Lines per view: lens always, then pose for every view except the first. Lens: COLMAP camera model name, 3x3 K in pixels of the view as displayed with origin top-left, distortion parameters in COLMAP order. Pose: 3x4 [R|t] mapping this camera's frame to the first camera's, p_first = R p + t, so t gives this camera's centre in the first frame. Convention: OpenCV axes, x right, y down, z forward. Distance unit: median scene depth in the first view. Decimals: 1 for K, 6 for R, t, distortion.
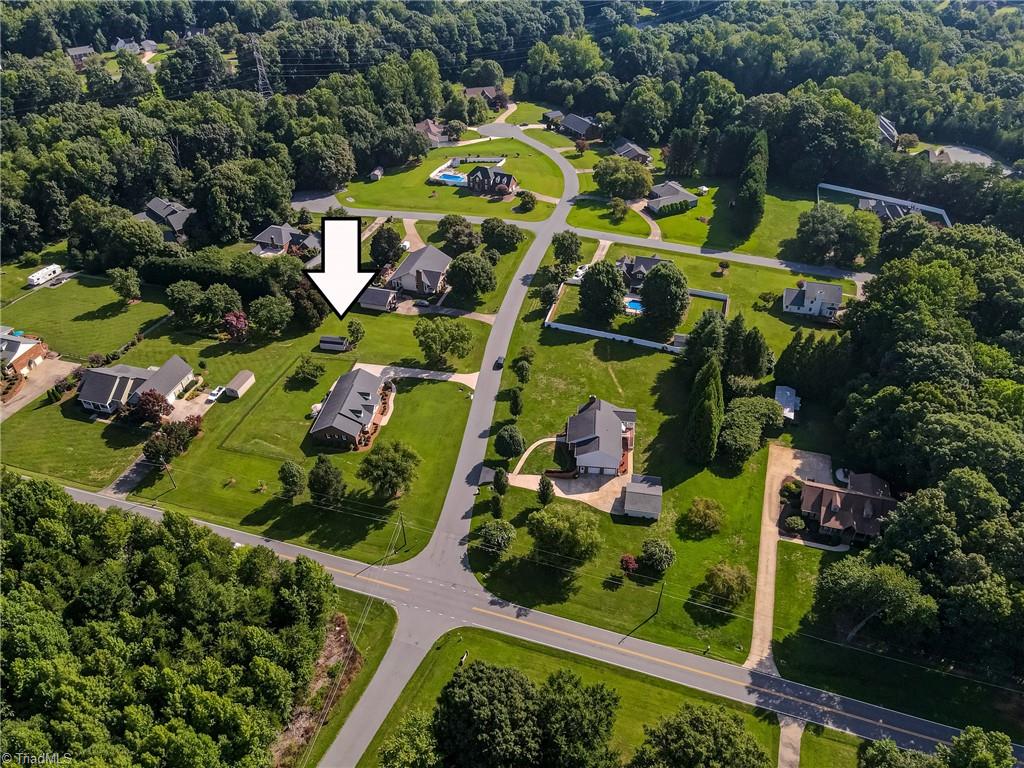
lens RADIAL K [[750.9, 0, 512.0], [0, 750.9, 384.0], [0, 0, 1]] dist [0.002510, 0.031280]
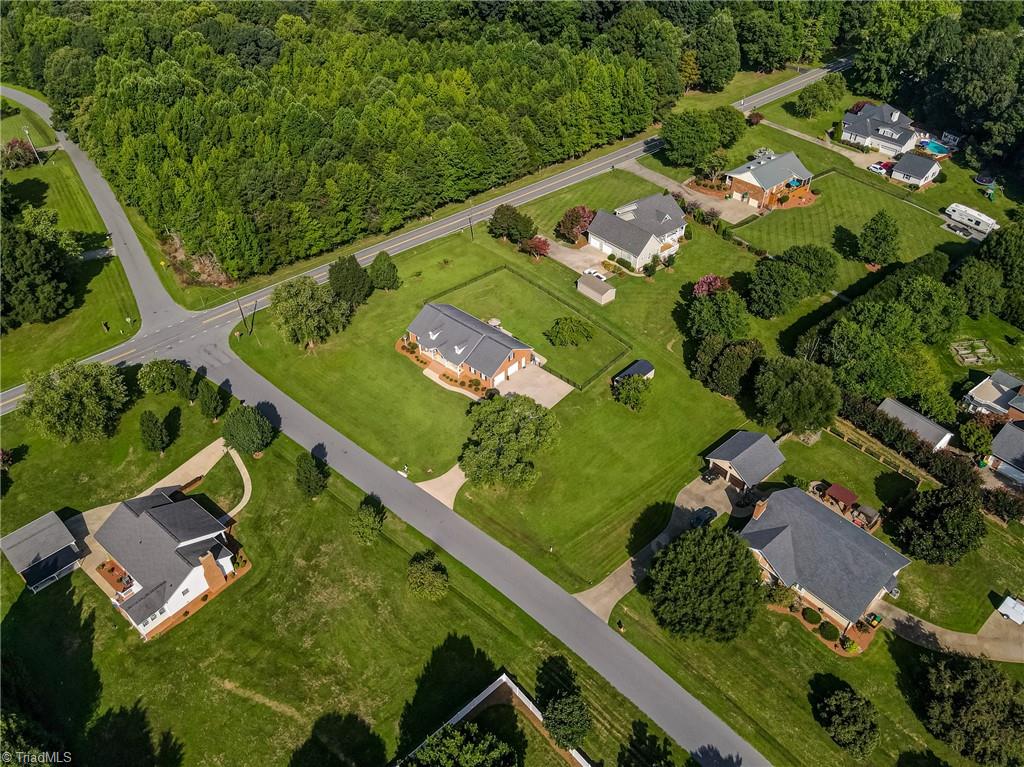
lens RADIAL K [[750.9, 0, 512.0], [0, 750.9, 383.5], [0, 0, 1]] dist [0.002510, 0.031280]
pose [[-0.545337, 0.547548, -0.634664, 0.228845], [-0.517974, 0.375162, 0.768737, -0.487955], [0.659022, 0.747960, 0.079026, 0.877837]]
